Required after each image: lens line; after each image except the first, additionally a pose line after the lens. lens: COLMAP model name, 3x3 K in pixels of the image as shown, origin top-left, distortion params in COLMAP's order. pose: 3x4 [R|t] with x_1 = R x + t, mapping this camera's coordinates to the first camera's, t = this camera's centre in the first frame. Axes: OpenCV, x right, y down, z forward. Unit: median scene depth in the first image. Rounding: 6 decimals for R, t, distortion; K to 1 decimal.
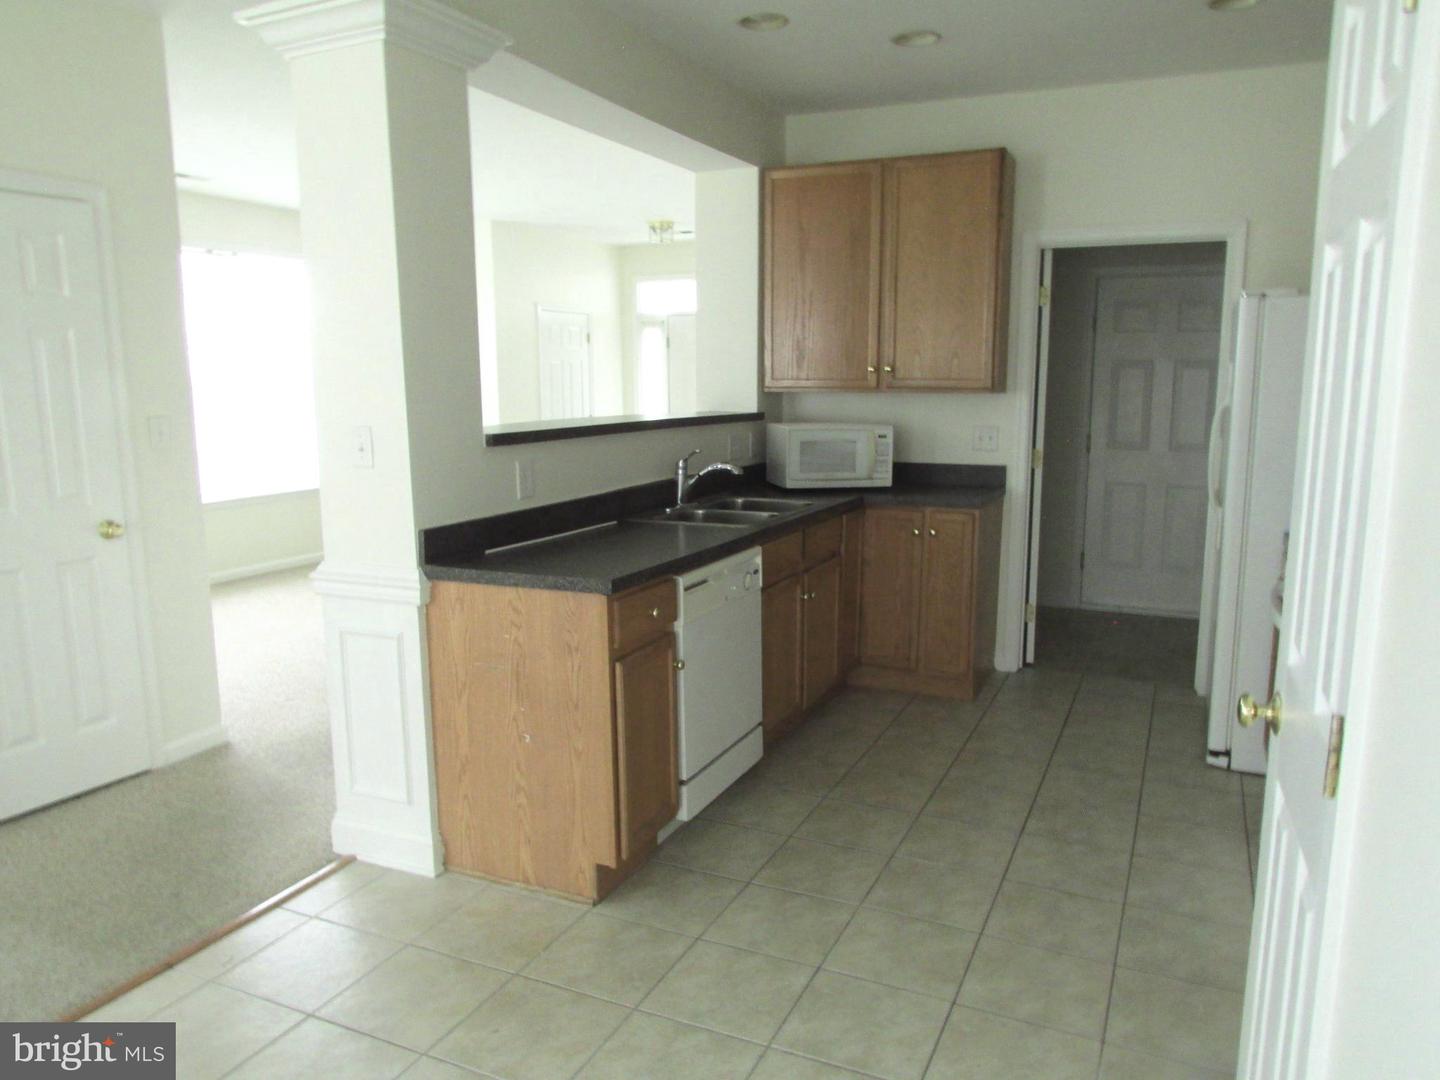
lens RADIAL K [[1036.1, 0, 726.6], [0, 1036.1, 544.5], [0, 0, 1]] dist [-0.005595, 0.004109]
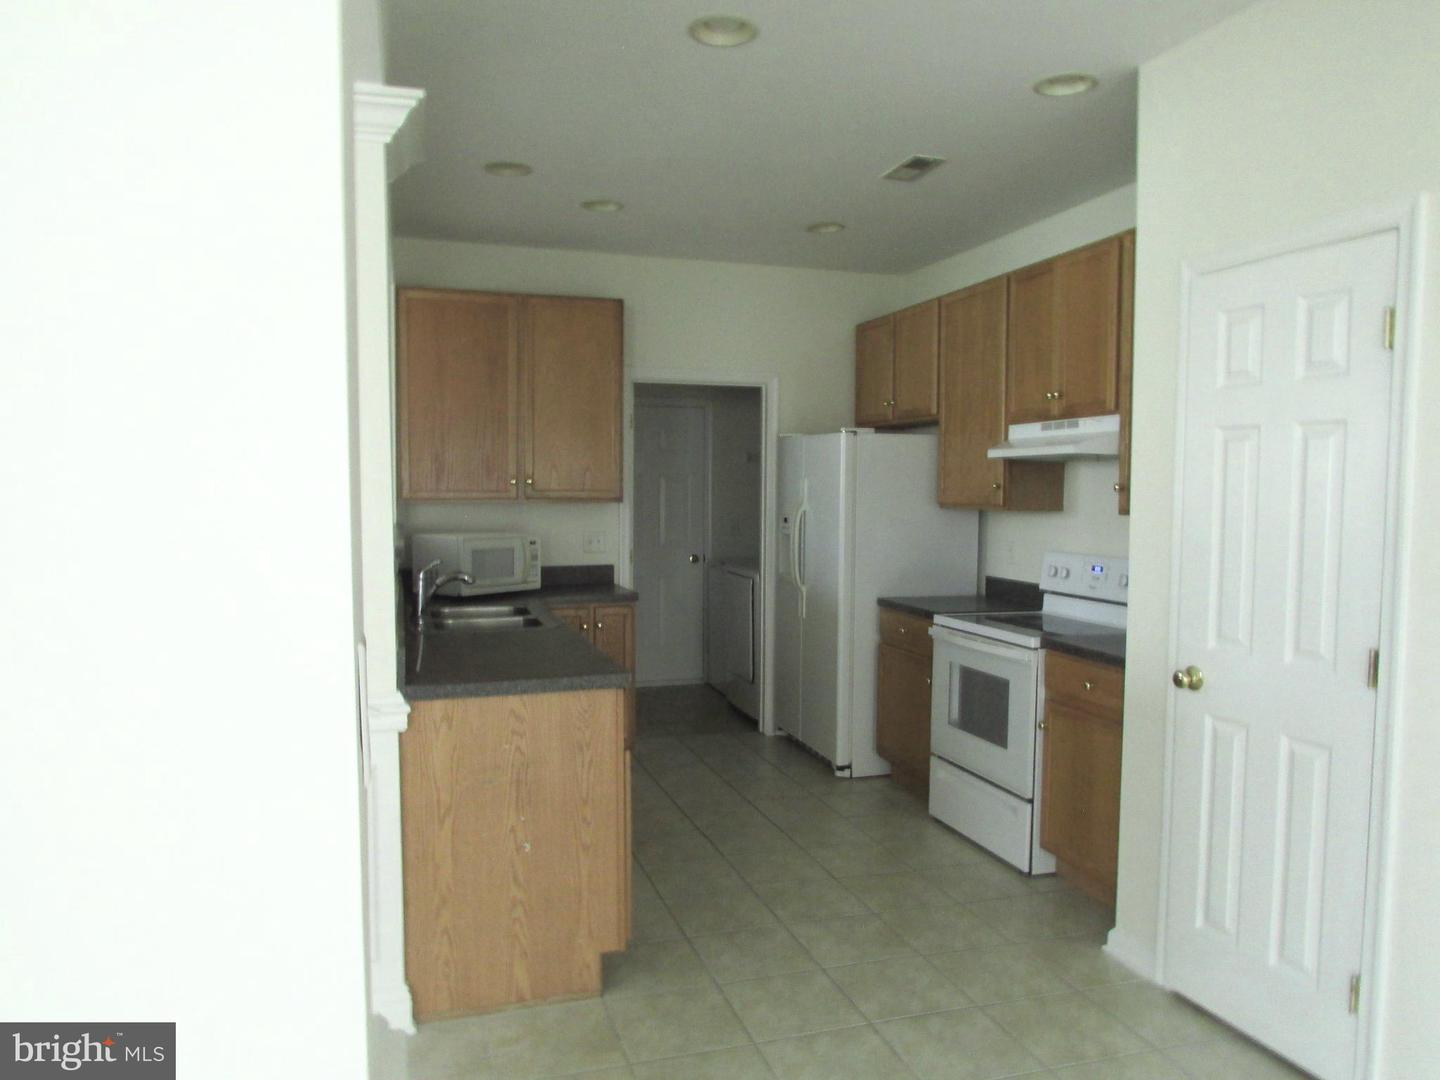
lens RADIAL K [[1036.1, 0, 726.6], [0, 1036.1, 544.5], [0, 0, 1]] dist [-0.005595, 0.004109]
pose [[0.745443, -0.034709, 0.665665, -0.687338], [0.104889, 0.992310, -0.065719, -0.016054], [-0.658265, 0.118811, 0.743351, 0.096229]]
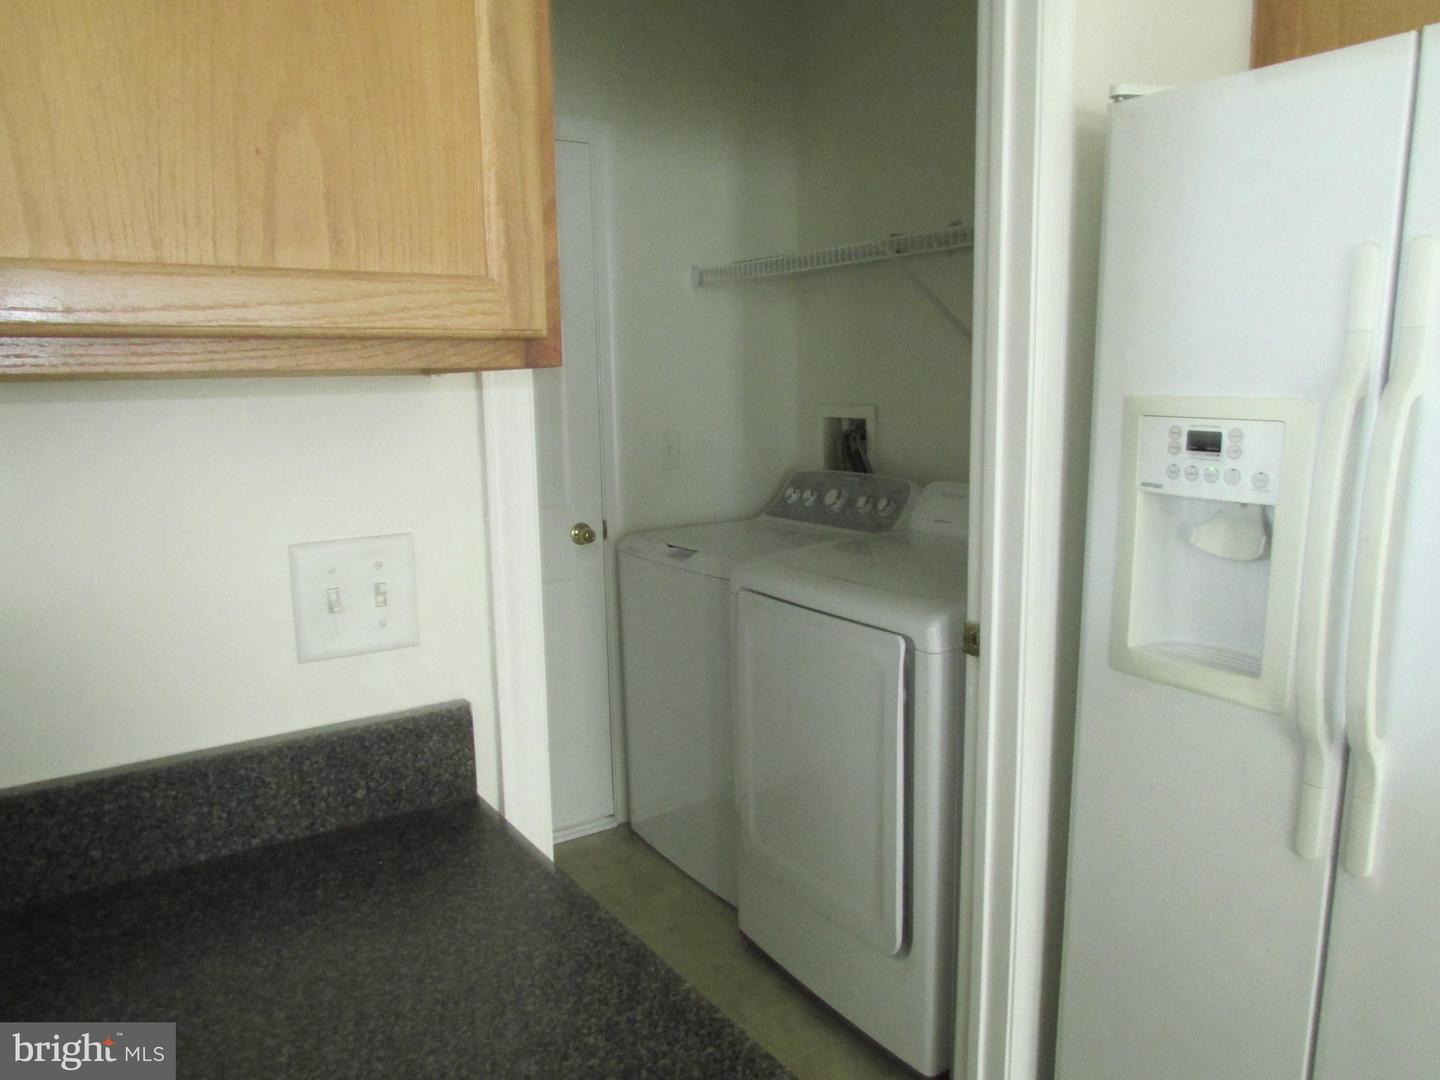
lens RADIAL K [[1036.1, 0, 726.6], [0, 1036.1, 544.5], [0, 0, 1]] dist [-0.005595, 0.004109]
pose [[0.528116, -0.151602, 0.835530, 0.187835], [0.162331, 0.983813, 0.075902, -0.202687], [-0.833512, 0.095547, 0.544177, 1.394961]]
